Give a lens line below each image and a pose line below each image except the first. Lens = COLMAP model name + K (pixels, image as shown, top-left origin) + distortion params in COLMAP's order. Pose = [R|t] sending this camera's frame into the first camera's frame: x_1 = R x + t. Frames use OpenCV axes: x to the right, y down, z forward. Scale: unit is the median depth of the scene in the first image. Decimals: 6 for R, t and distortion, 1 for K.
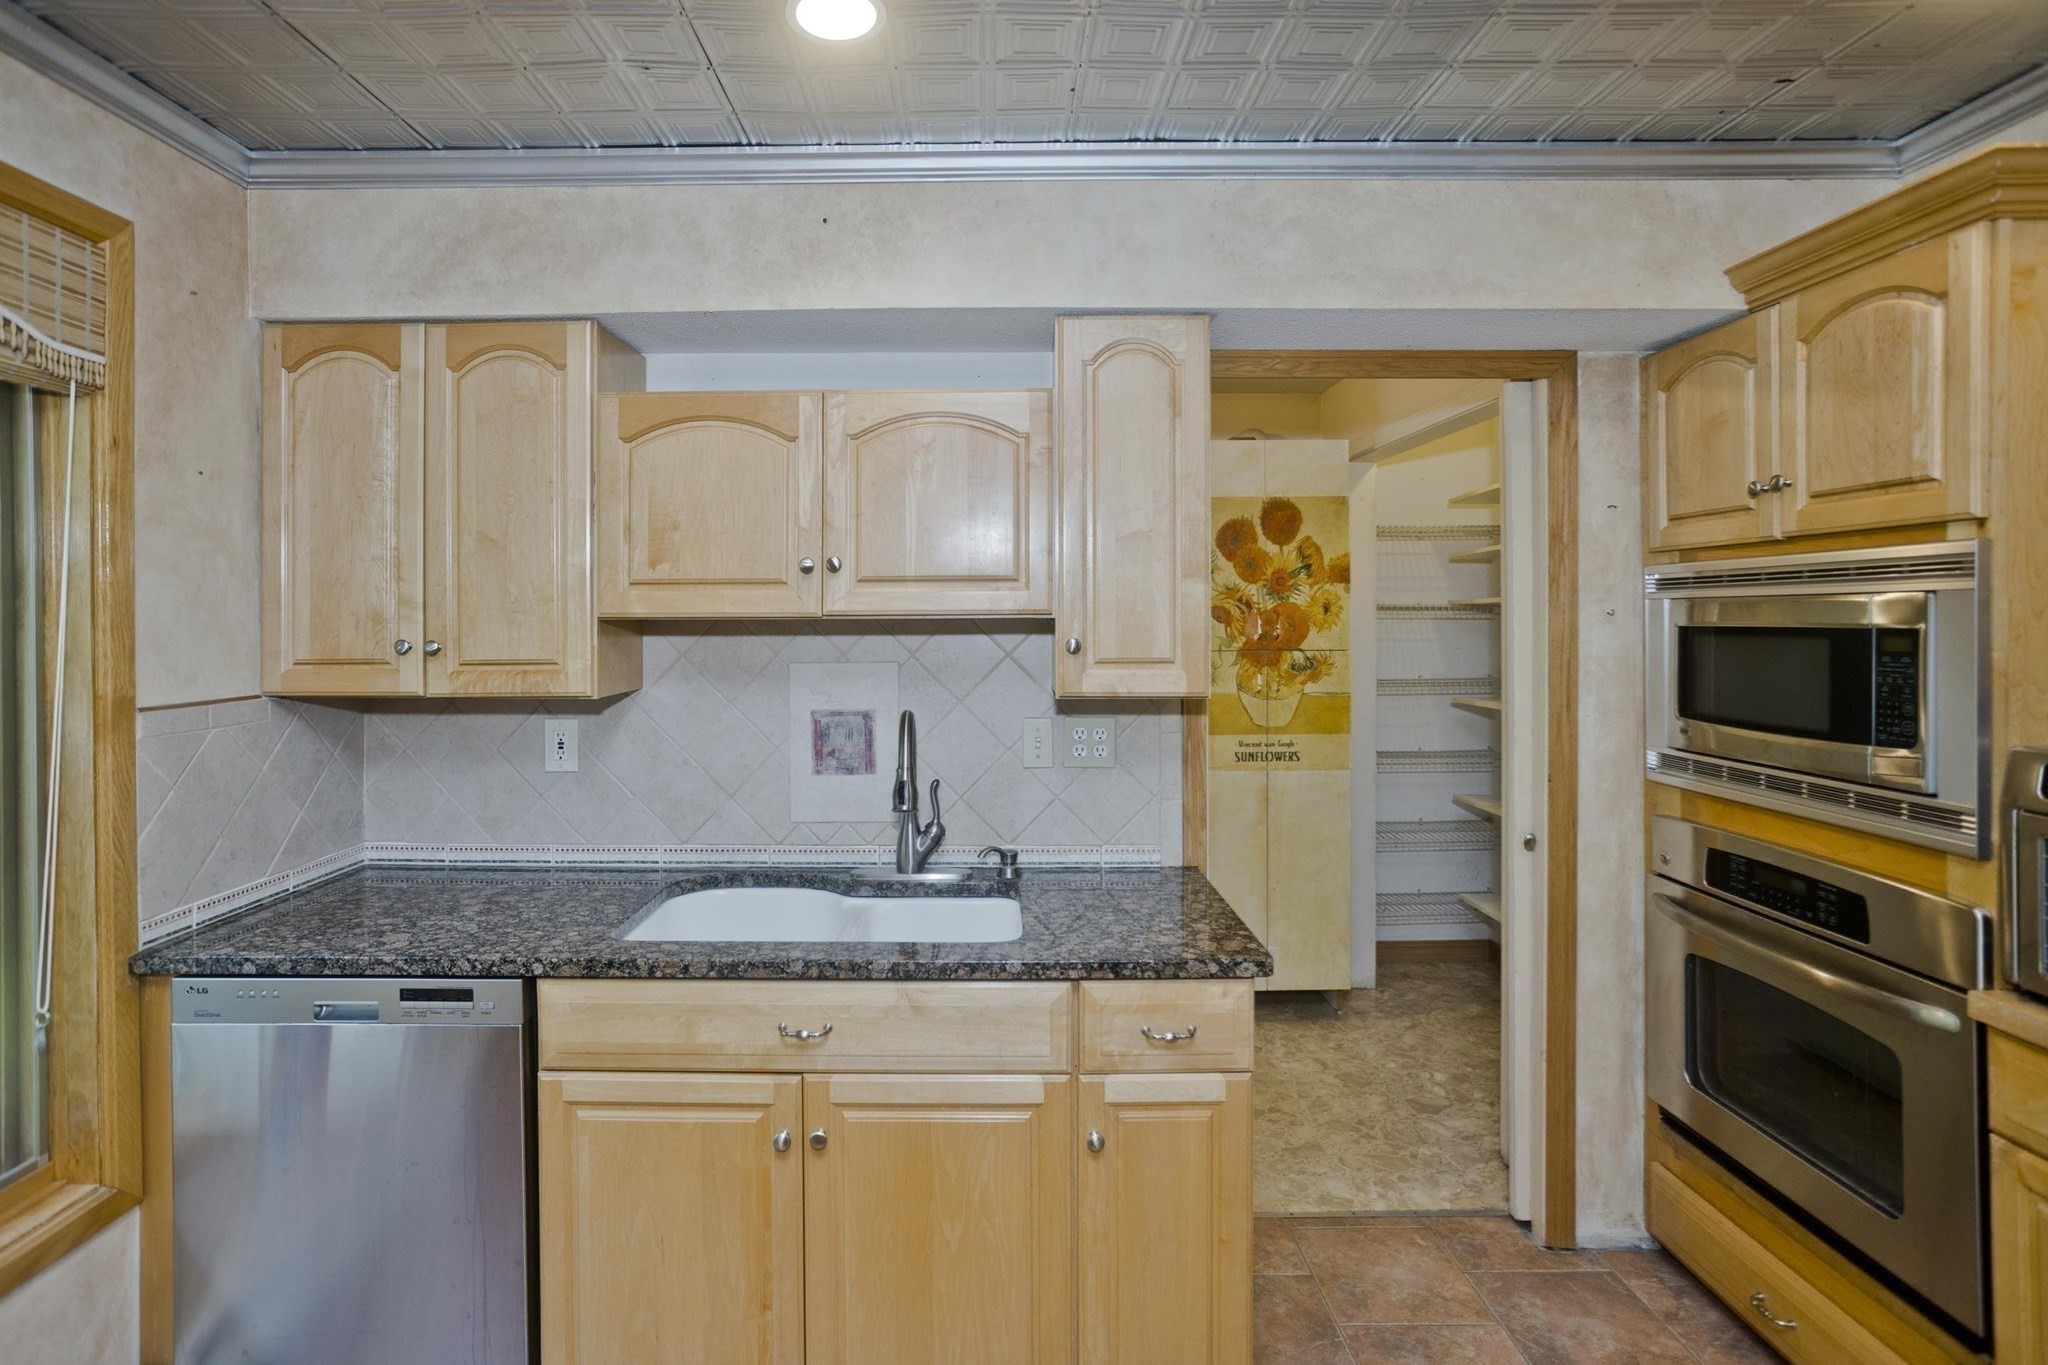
lens RADIAL K [[1025.3, 0, 987.1], [0, 1025.3, 620.9], [0, 0, 1]] dist [-0.059064, 0.033943]
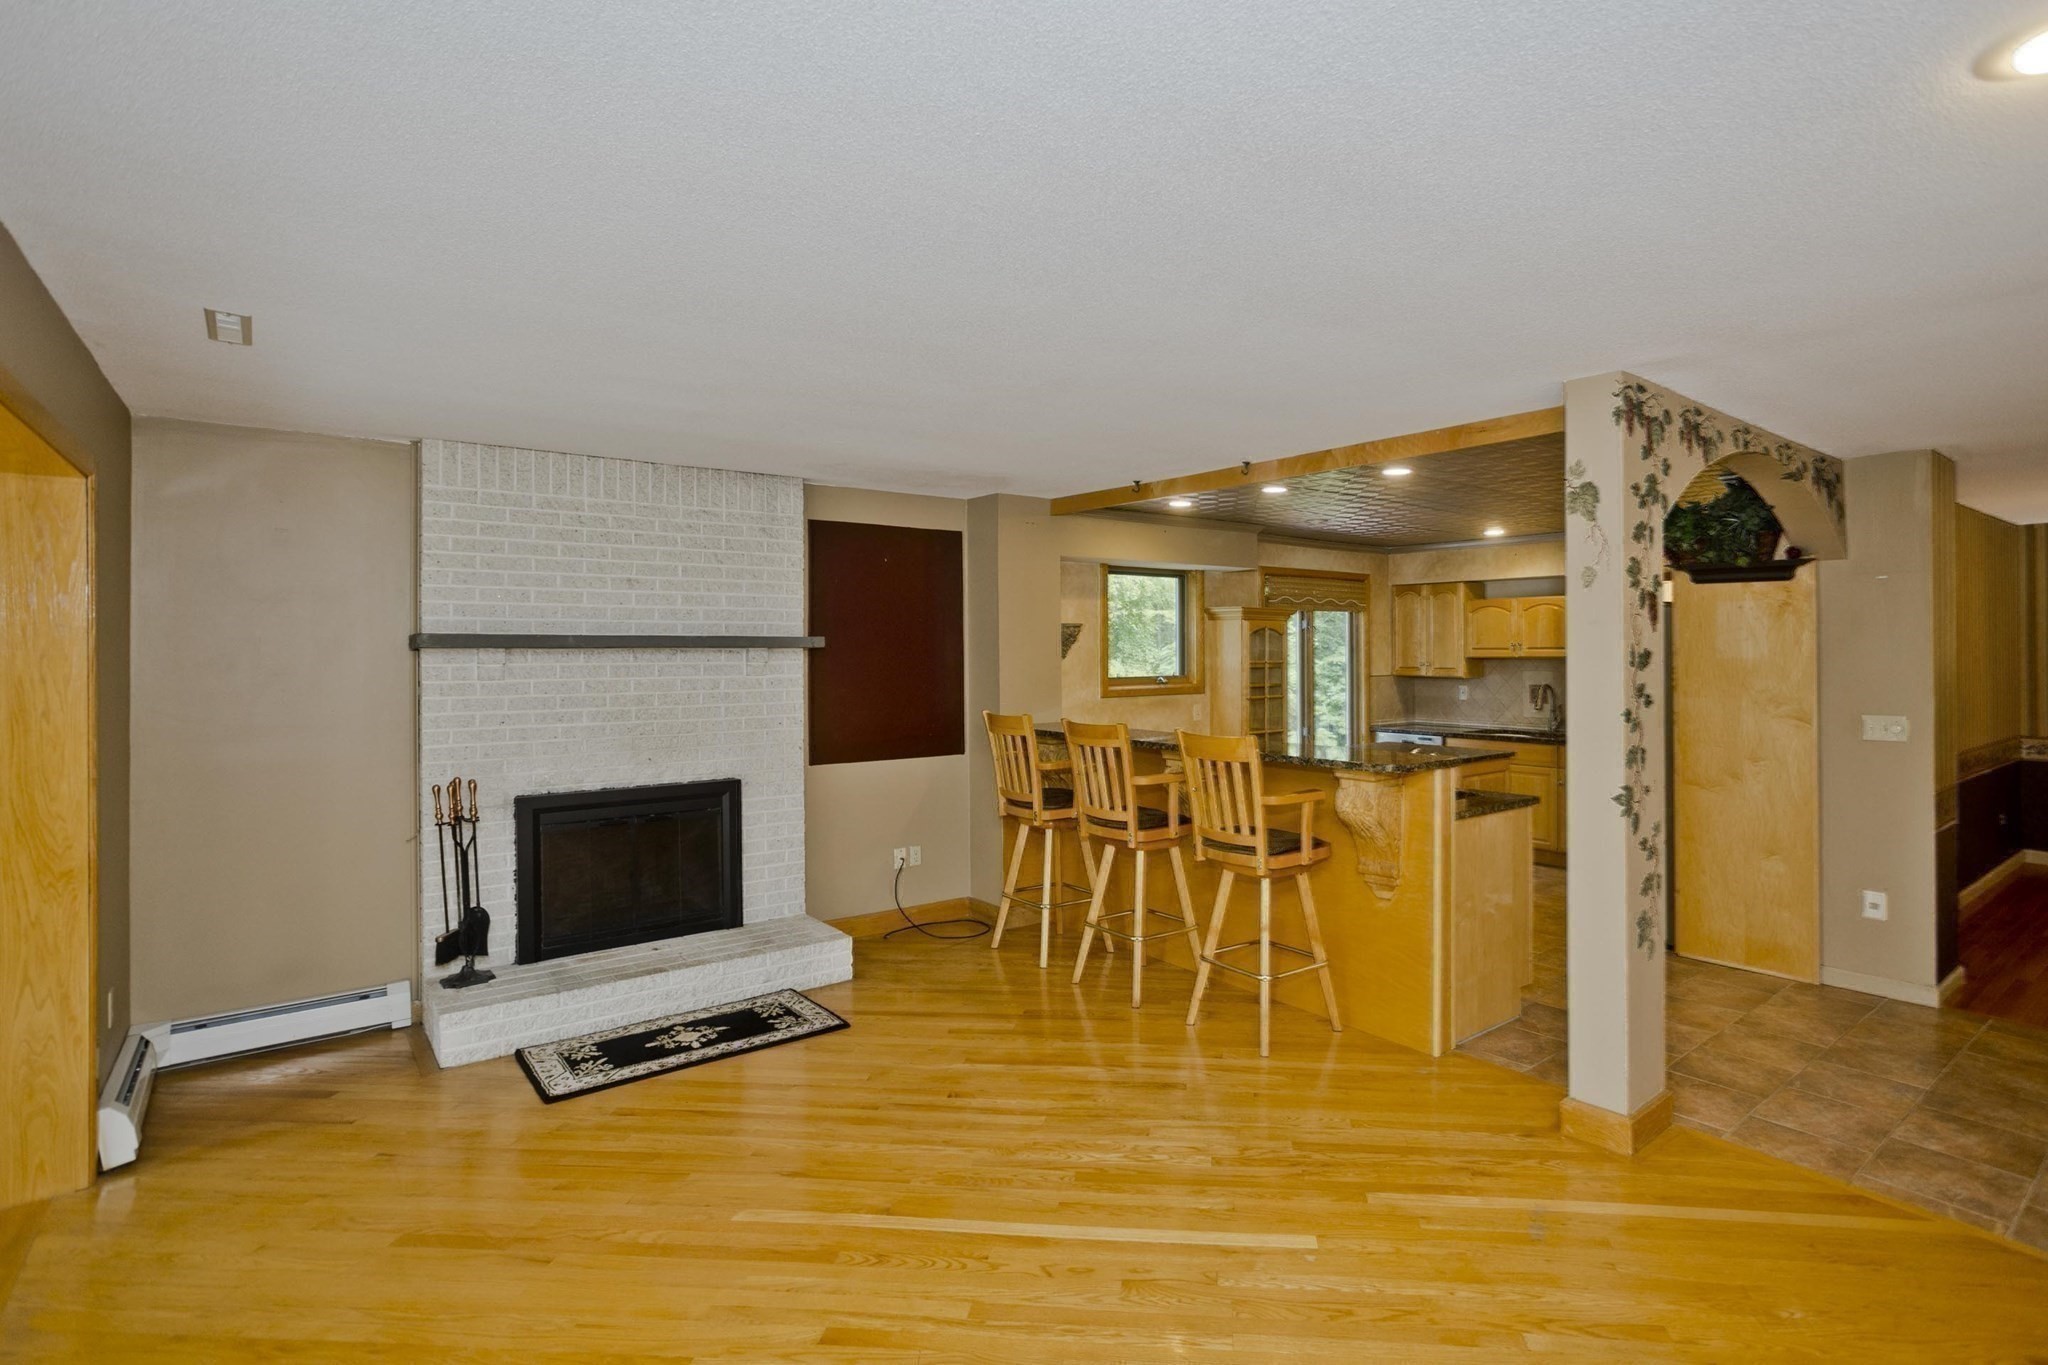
lens RADIAL K [[1012.2, 0, 1134.9], [0, 1012.2, 644.5], [0, 0, 1]] dist [-0.025204, 0.011617]
pose [[0.650532, -0.004051, -0.759468, 1.747870], [-0.003238, 0.999962, -0.008107, -0.018601], [0.759472, 0.007733, 0.650495, -2.512062]]
